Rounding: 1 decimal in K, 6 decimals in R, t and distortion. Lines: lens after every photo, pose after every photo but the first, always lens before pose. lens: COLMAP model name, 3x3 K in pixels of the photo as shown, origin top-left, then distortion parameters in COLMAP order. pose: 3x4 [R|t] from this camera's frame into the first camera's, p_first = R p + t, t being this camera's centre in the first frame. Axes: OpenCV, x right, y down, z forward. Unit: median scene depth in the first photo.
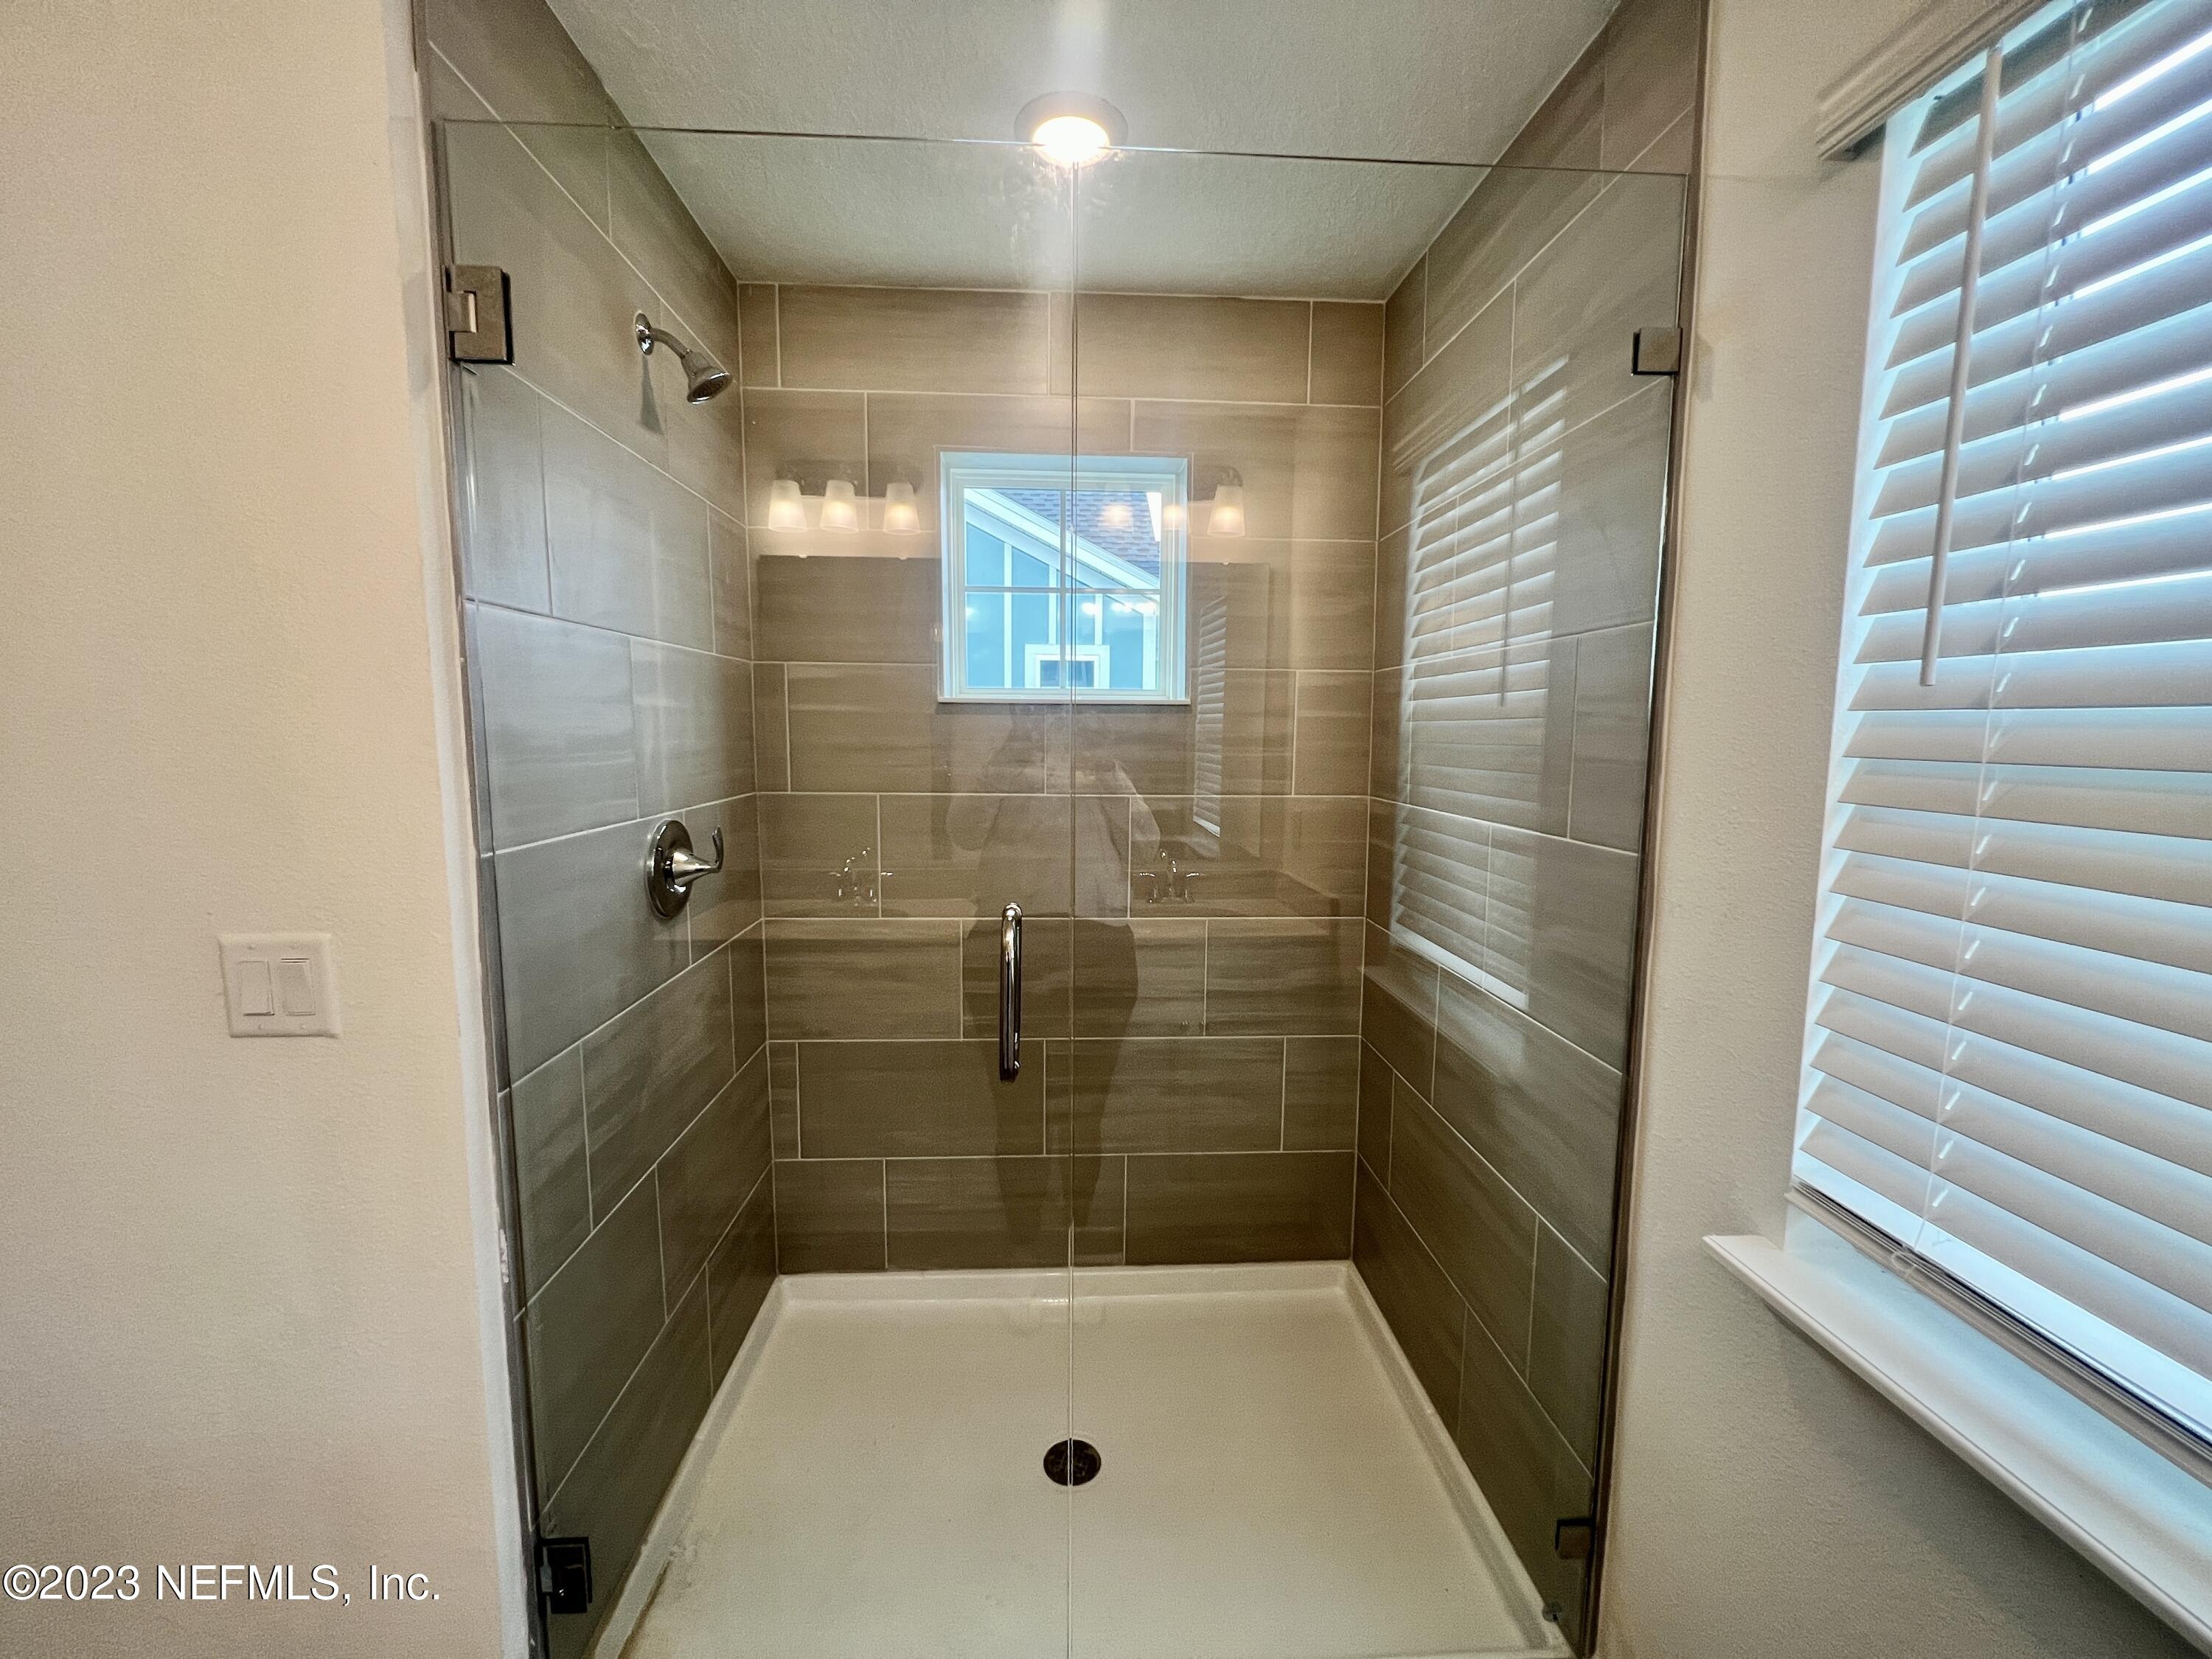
lens RADIAL K [[883.3, 0, 1104.3], [0, 883.3, 829.6], [0, 0, 1]] dist [-0.000808, 0.000044]
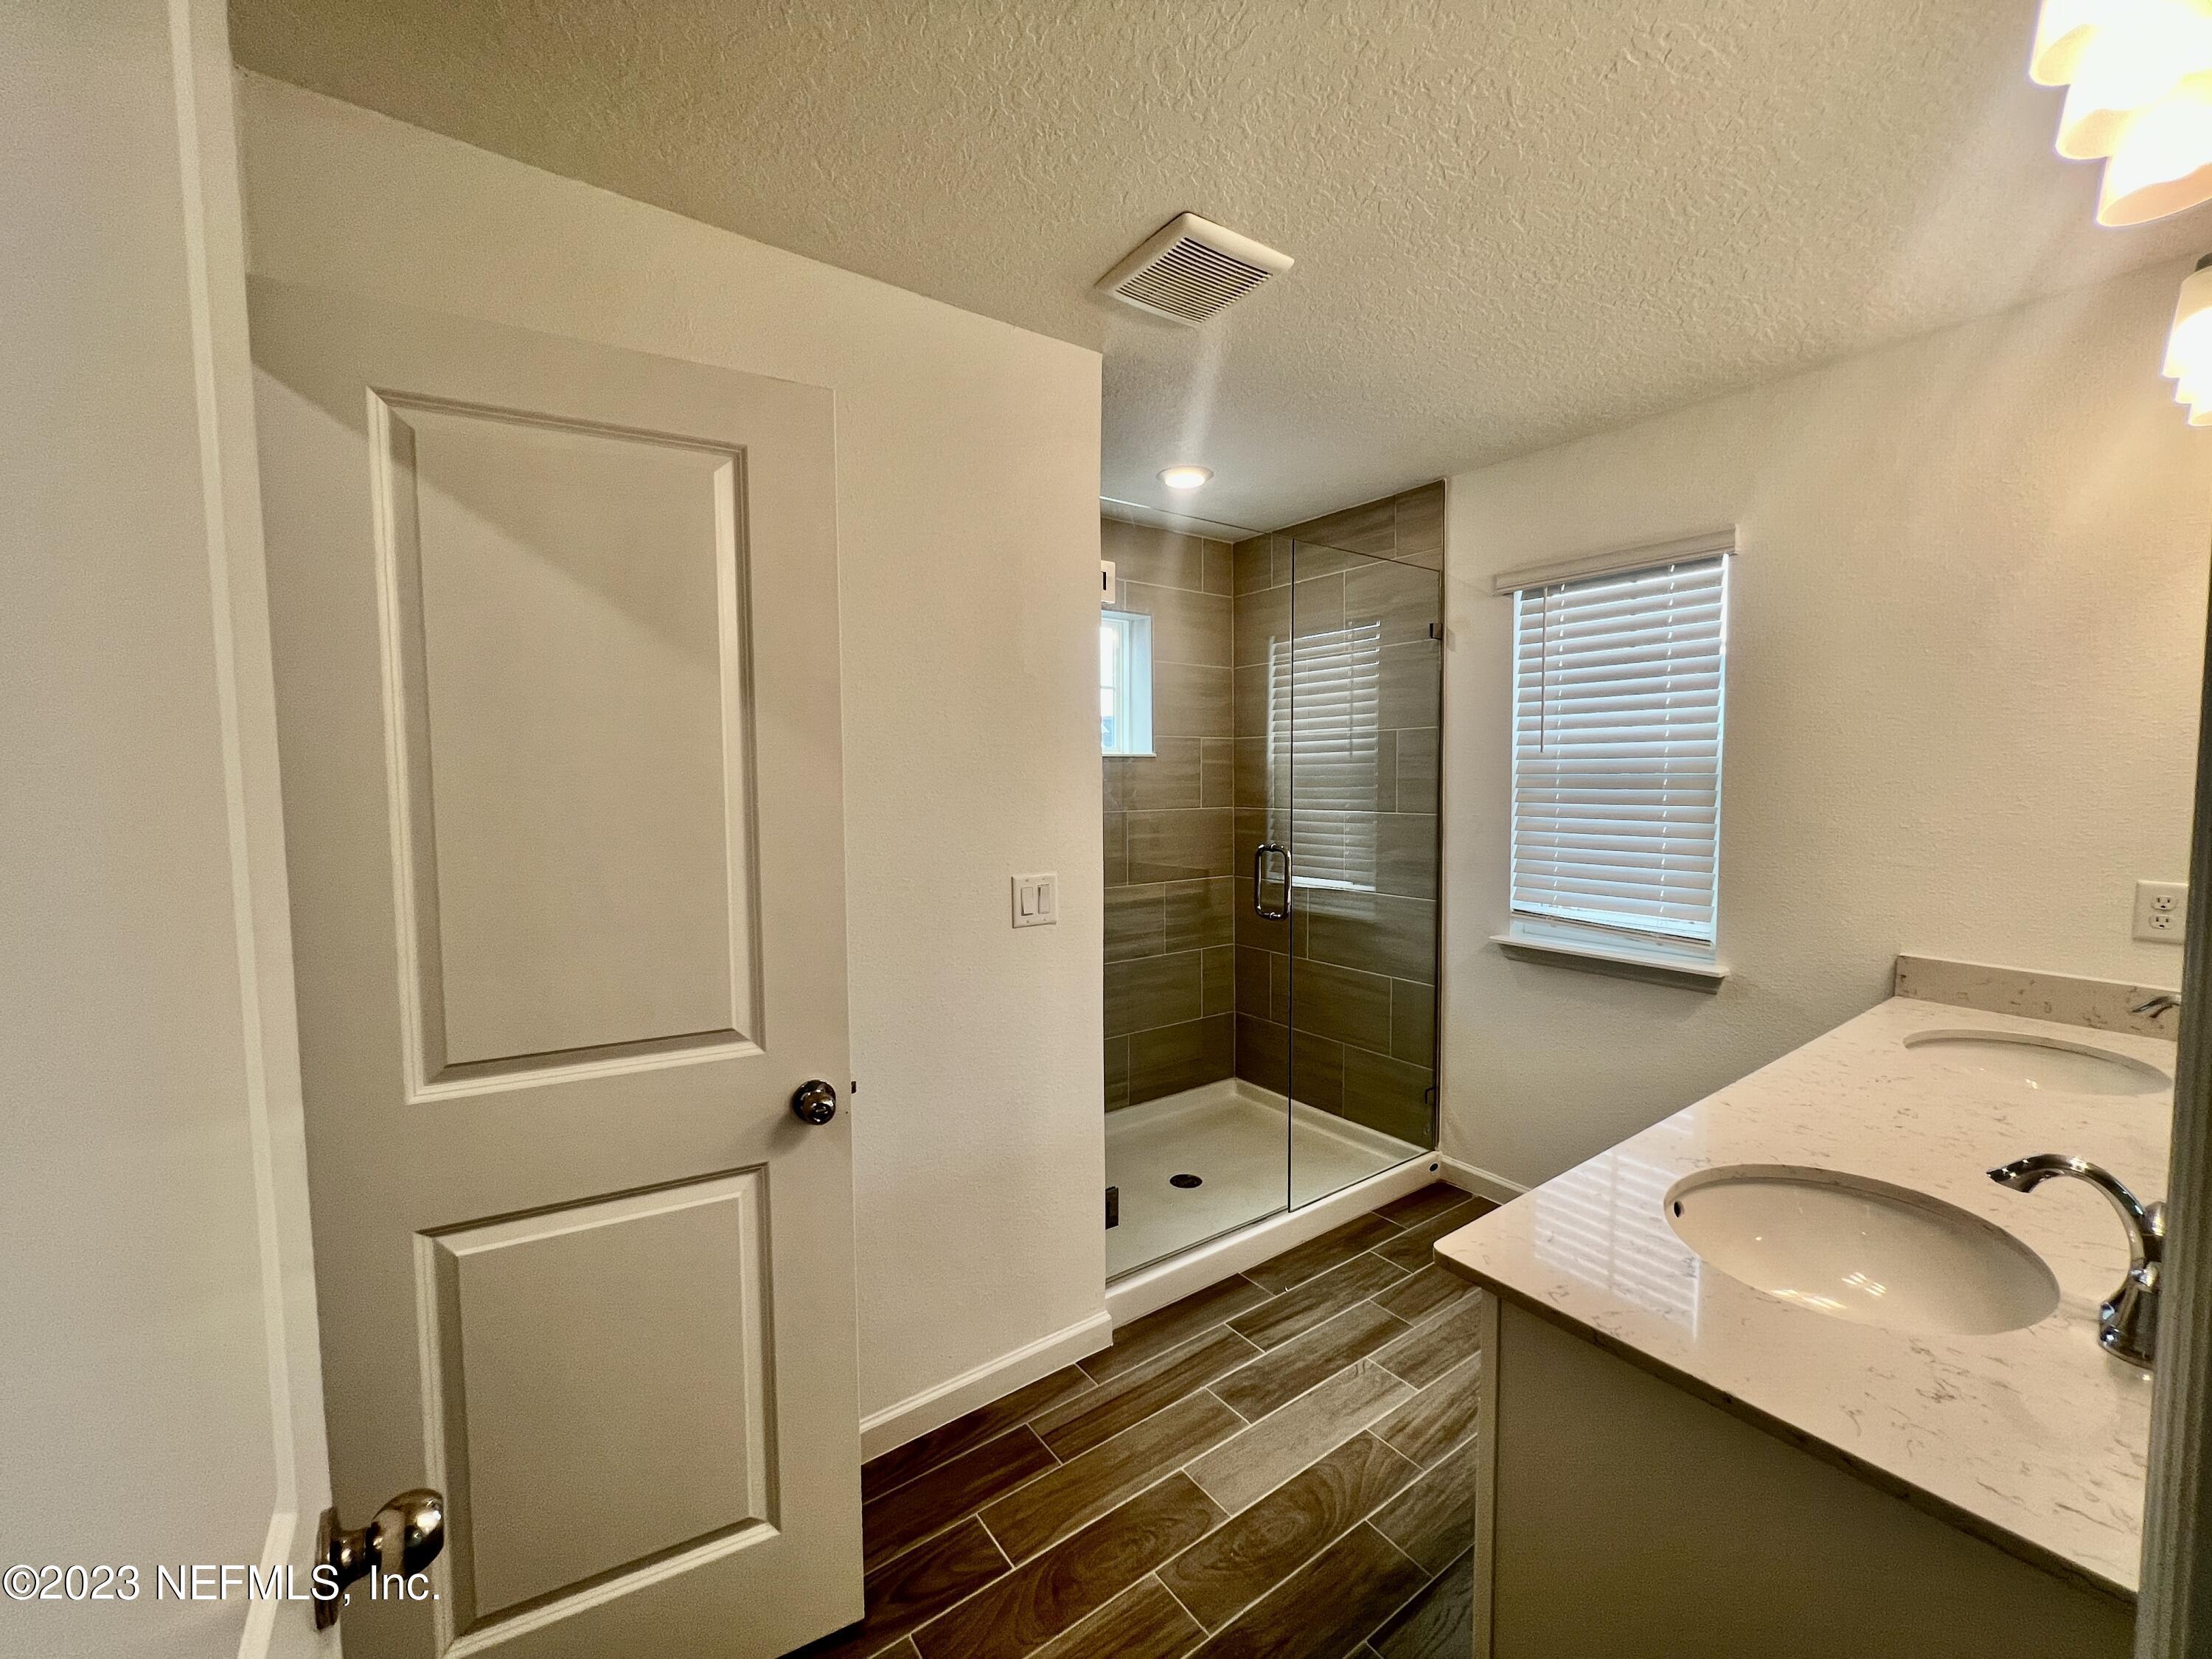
lens RADIAL K [[900.0, 0, 1106.0], [0, 900.0, 829.5], [0, 0, 1]] dist [-0.000721, -0.000028]
pose [[0.838645, -0.047571, 0.542598, -1.311857], [0.076886, 0.996543, -0.031468, 0.065620], [-0.539225, 0.068109, 0.839403, -0.560750]]
